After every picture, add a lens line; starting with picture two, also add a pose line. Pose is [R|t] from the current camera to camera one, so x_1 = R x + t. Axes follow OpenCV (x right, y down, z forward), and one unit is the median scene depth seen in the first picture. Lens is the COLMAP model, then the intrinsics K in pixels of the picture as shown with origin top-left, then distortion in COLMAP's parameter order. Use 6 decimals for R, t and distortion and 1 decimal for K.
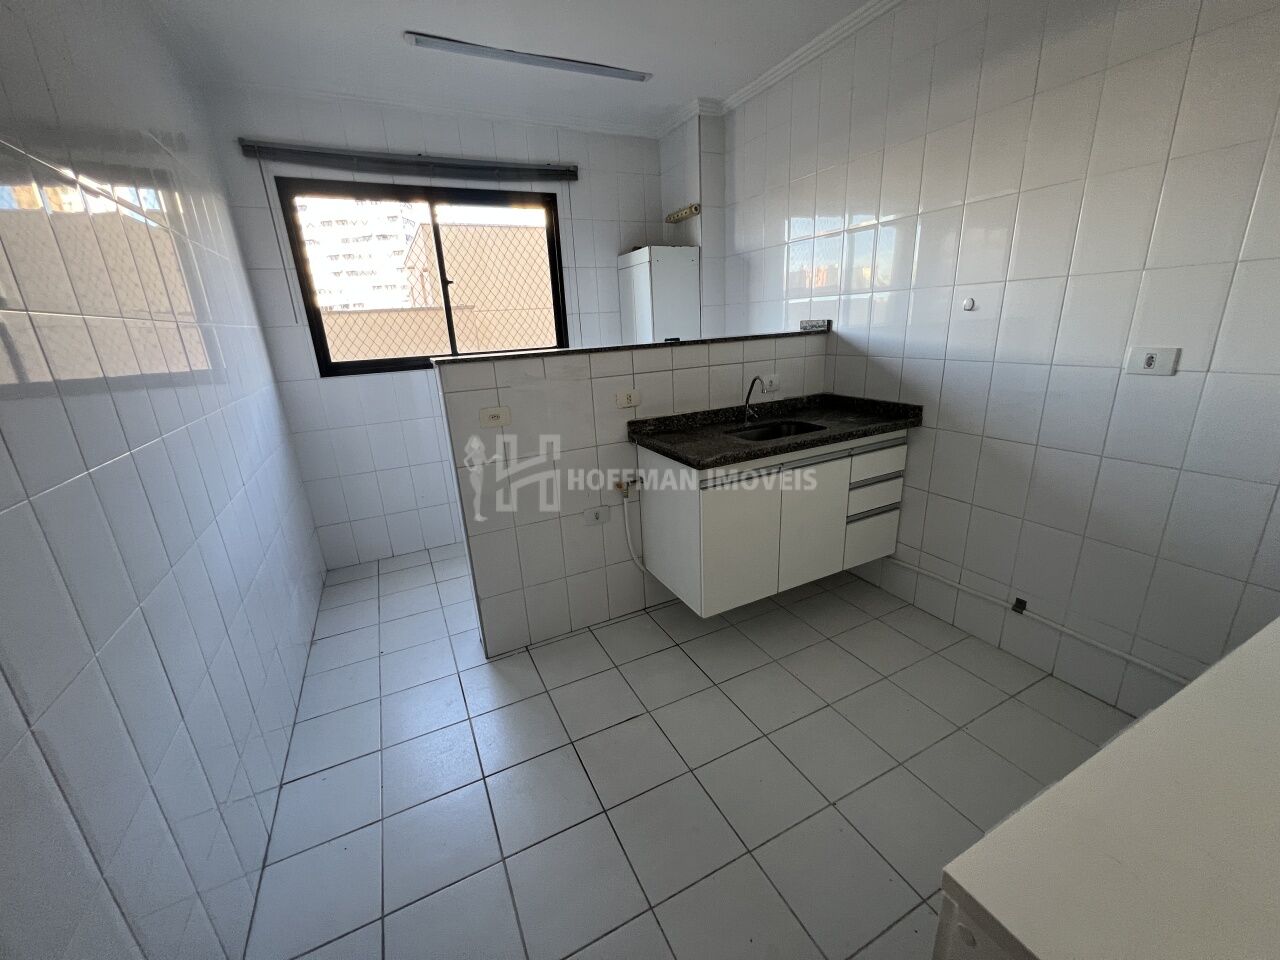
lens RADIAL K [[510.9, 0, 638.2], [0, 510.9, 480.2], [0, 0, 1]] dist [-0.002751, -0.000349]
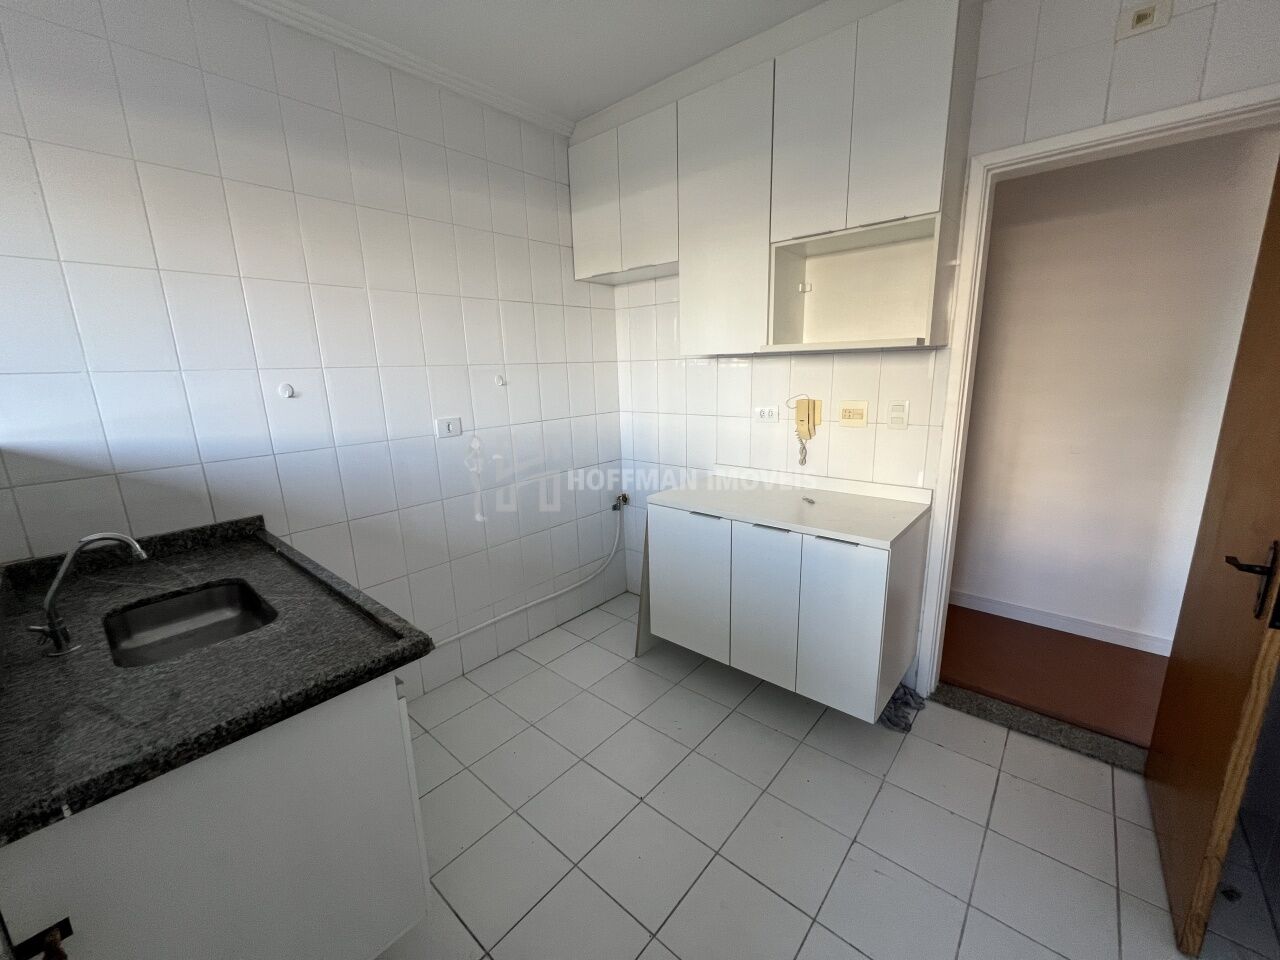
lens RADIAL K [[510.9, 0, 642.9], [0, 510.9, 482.1], [0, 0, 1]] dist [-0.002751, -0.000349]
pose [[-0.391598, -0.137993, 0.909730, -0.434778], [0.322334, 0.905467, 0.276097, -0.248720], [-0.861830, 0.401356, -0.310099, 0.813583]]
